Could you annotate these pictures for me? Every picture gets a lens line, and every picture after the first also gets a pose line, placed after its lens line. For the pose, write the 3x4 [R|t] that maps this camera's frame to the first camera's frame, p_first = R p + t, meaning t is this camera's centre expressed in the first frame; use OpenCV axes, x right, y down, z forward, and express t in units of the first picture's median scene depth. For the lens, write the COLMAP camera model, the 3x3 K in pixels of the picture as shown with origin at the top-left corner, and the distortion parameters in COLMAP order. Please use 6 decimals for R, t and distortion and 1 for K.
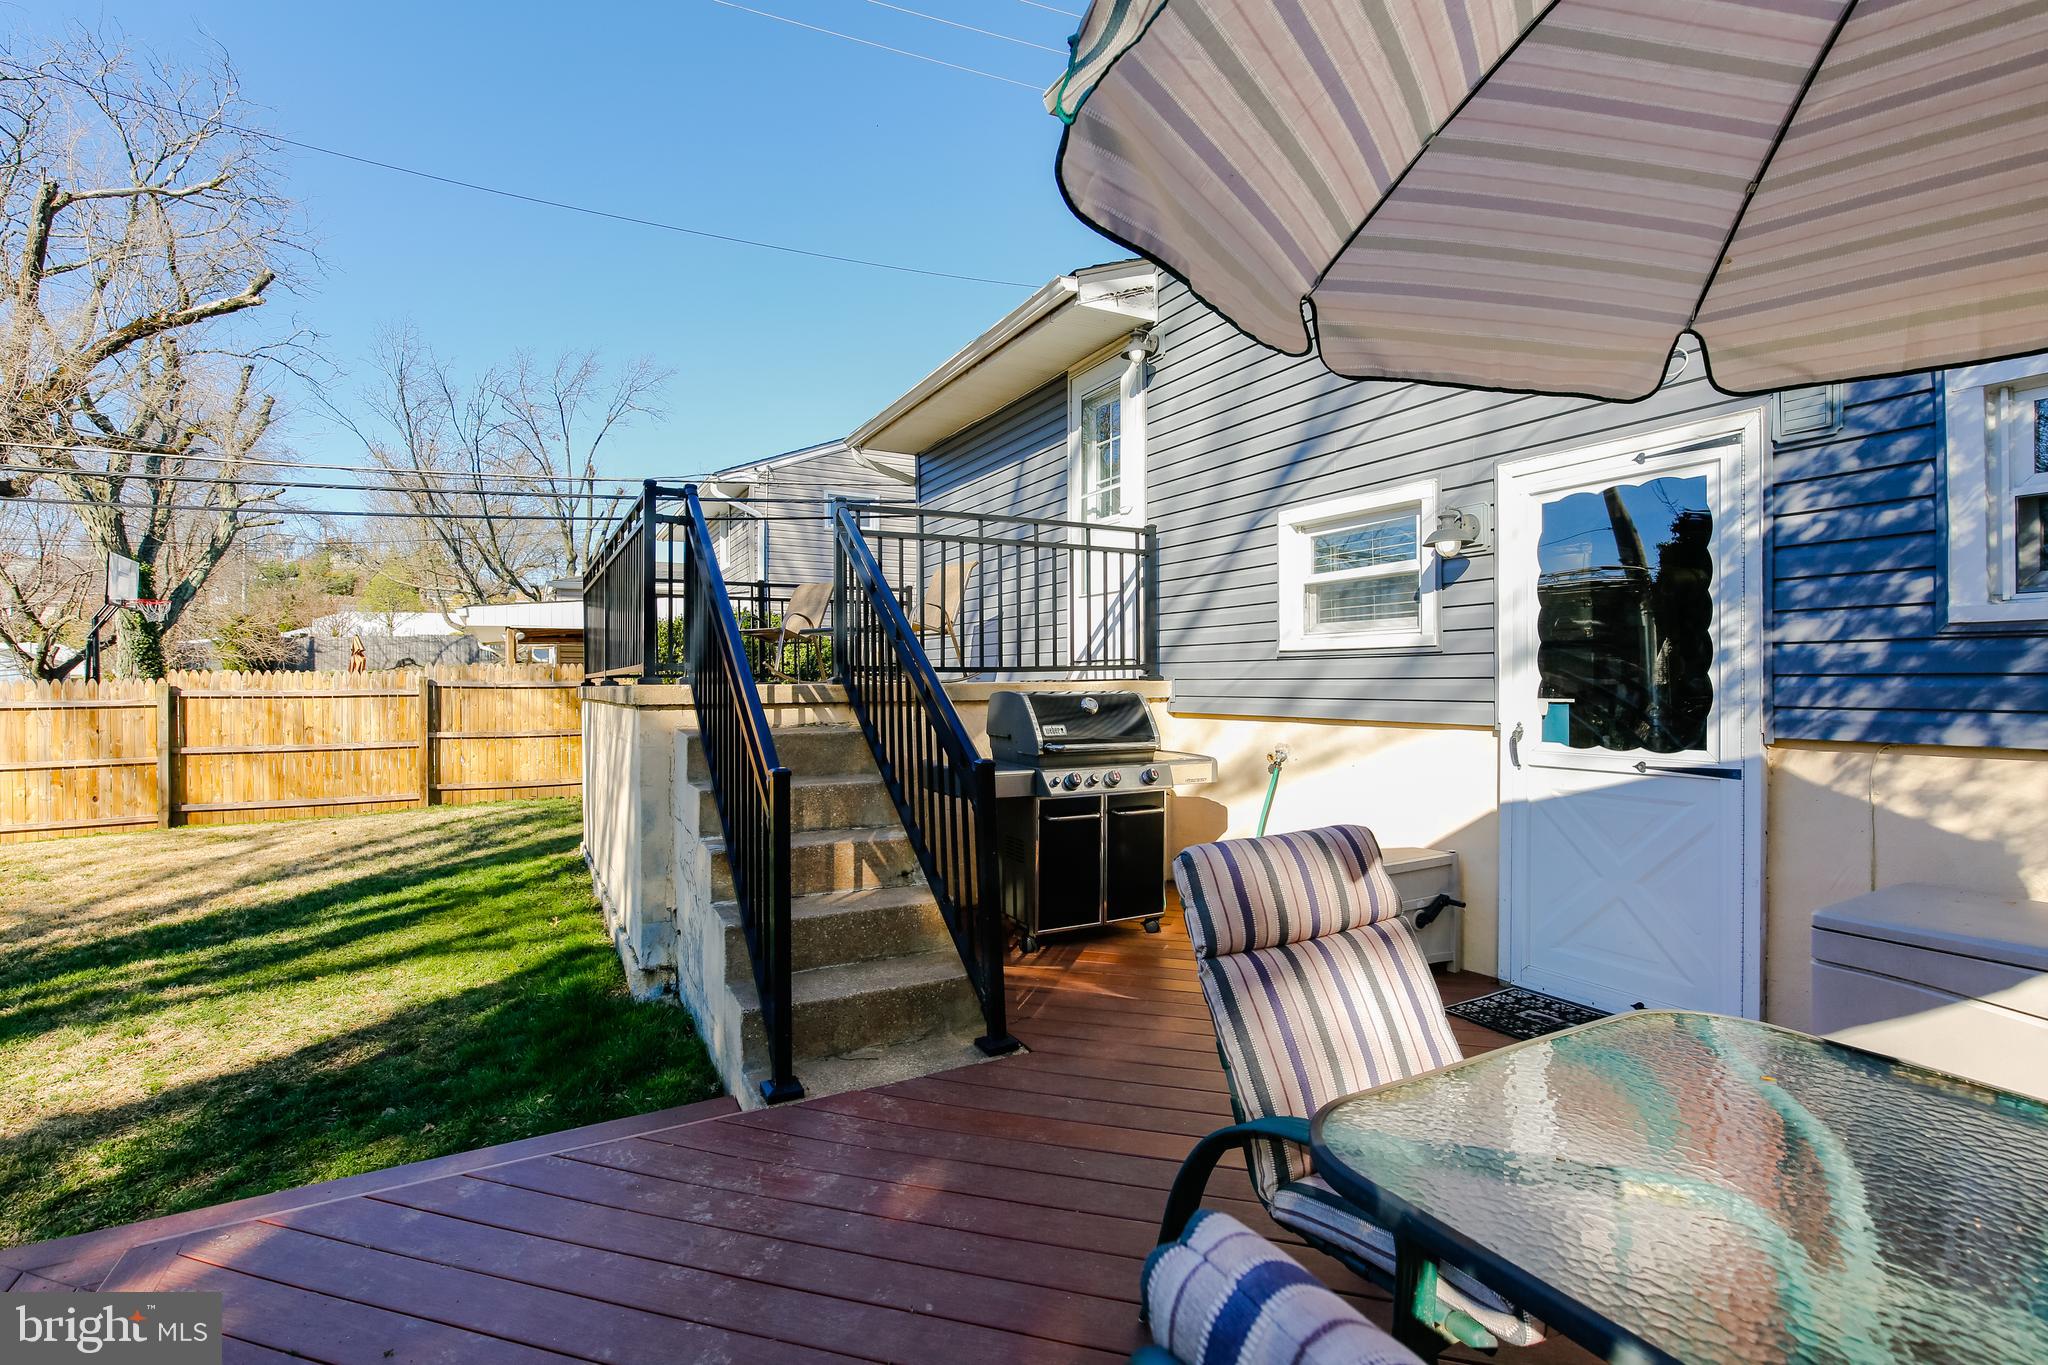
lens RADIAL K [[923.3, 0, 1024.1], [0, 923.3, 675.2], [0, 0, 1]] dist [-0.014607, 0.005275]
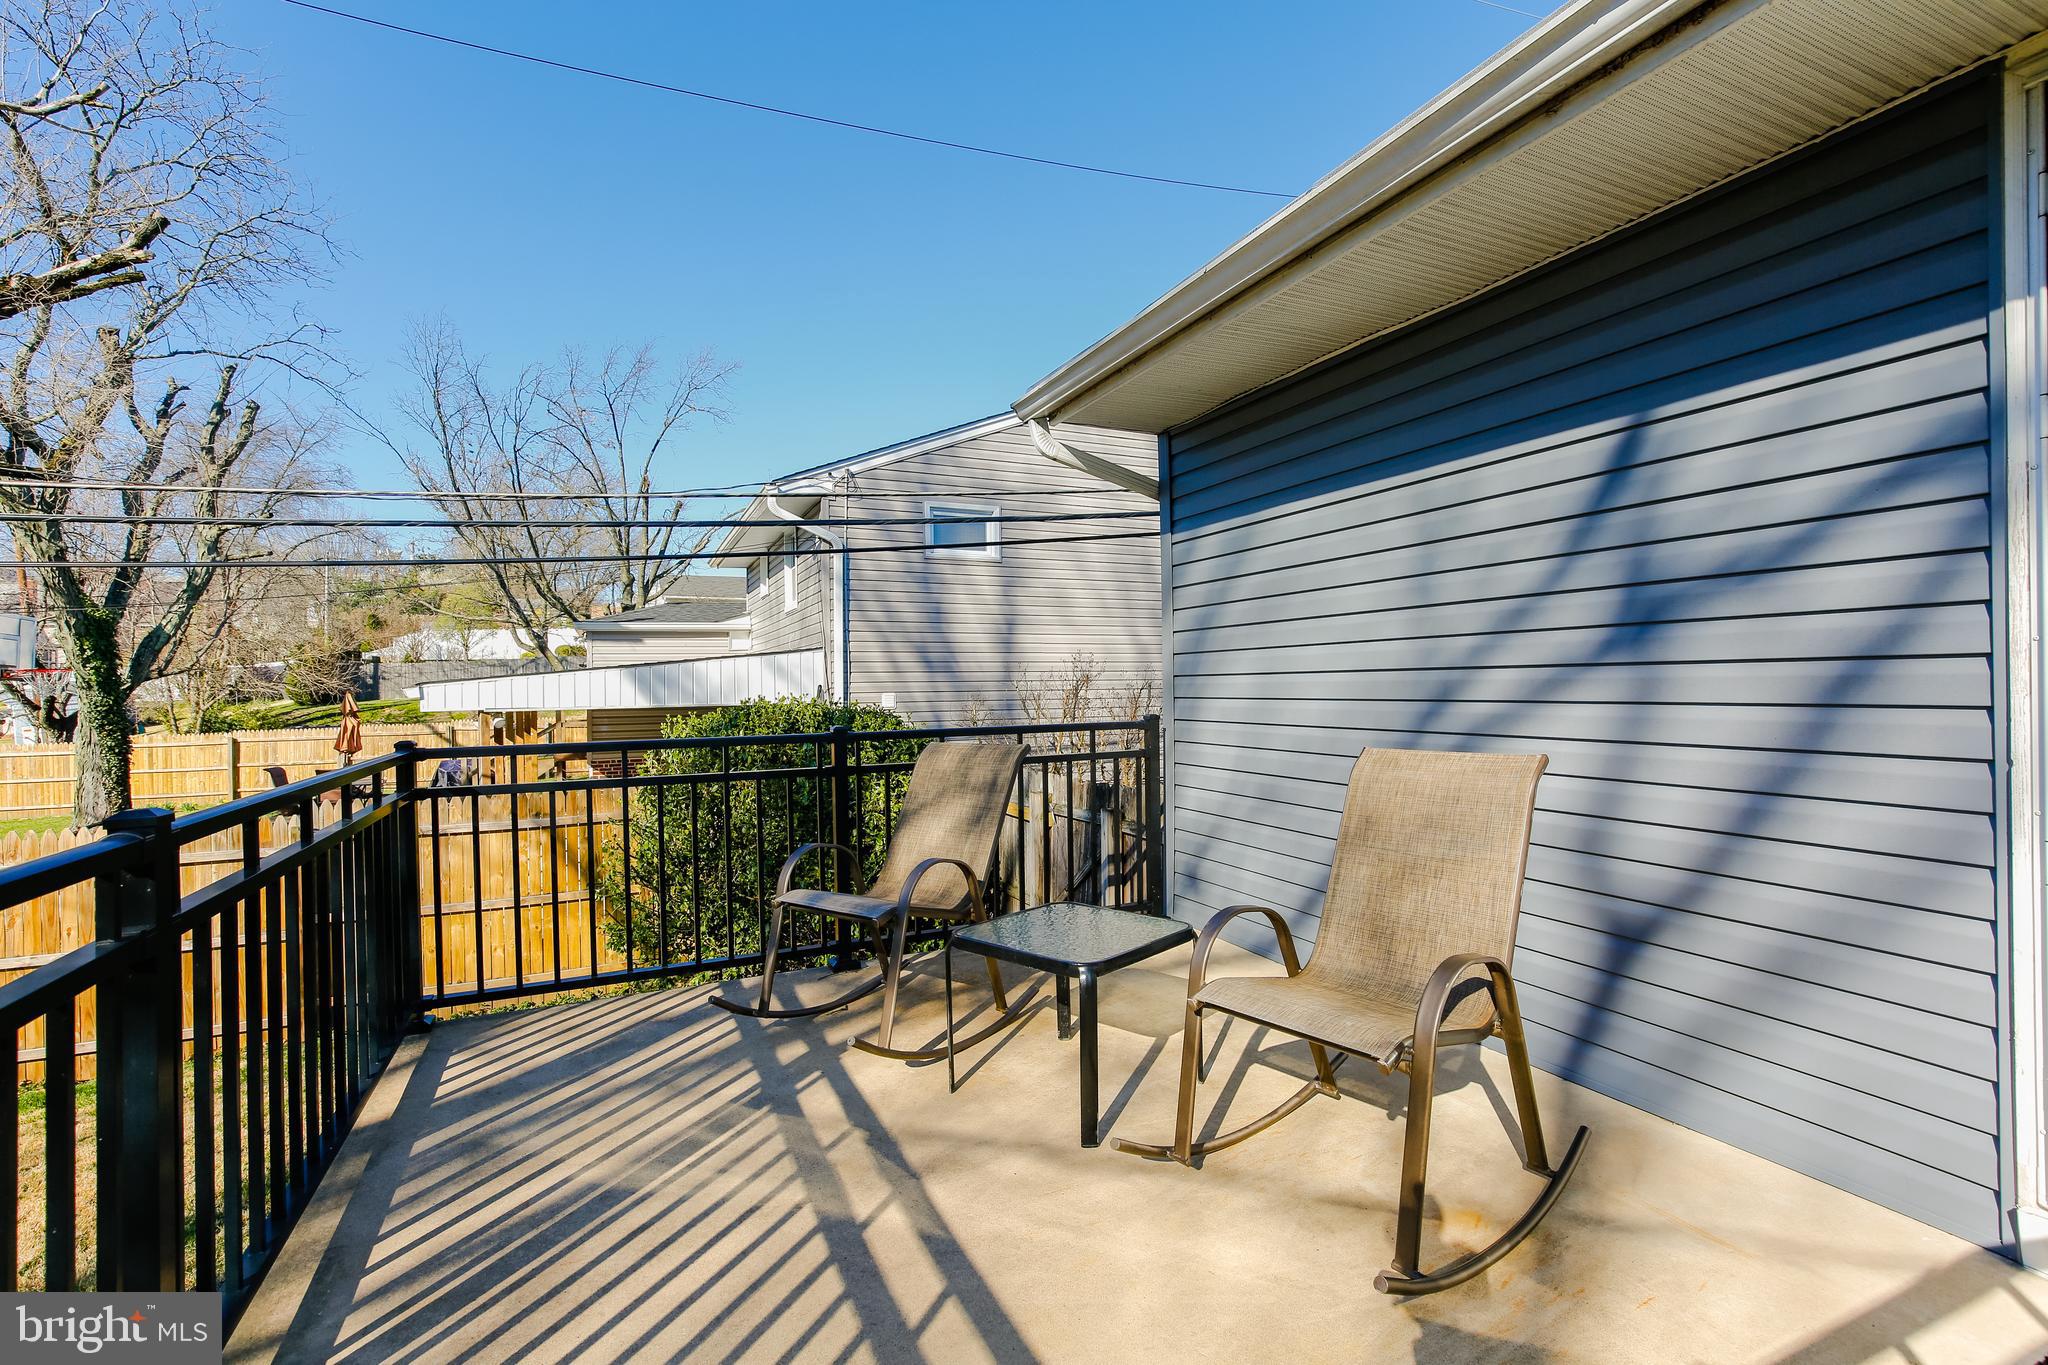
lens RADIAL K [[923.3, 0, 1035.3], [0, 923.3, 675.5], [0, 0, 1]] dist [-0.014607, 0.005275]
pose [[0.997598, -0.010651, -0.068449, -0.057291], [0.010616, 0.999943, -0.000877, -0.043164], [0.068454, 0.000148, 0.997654, 0.196678]]
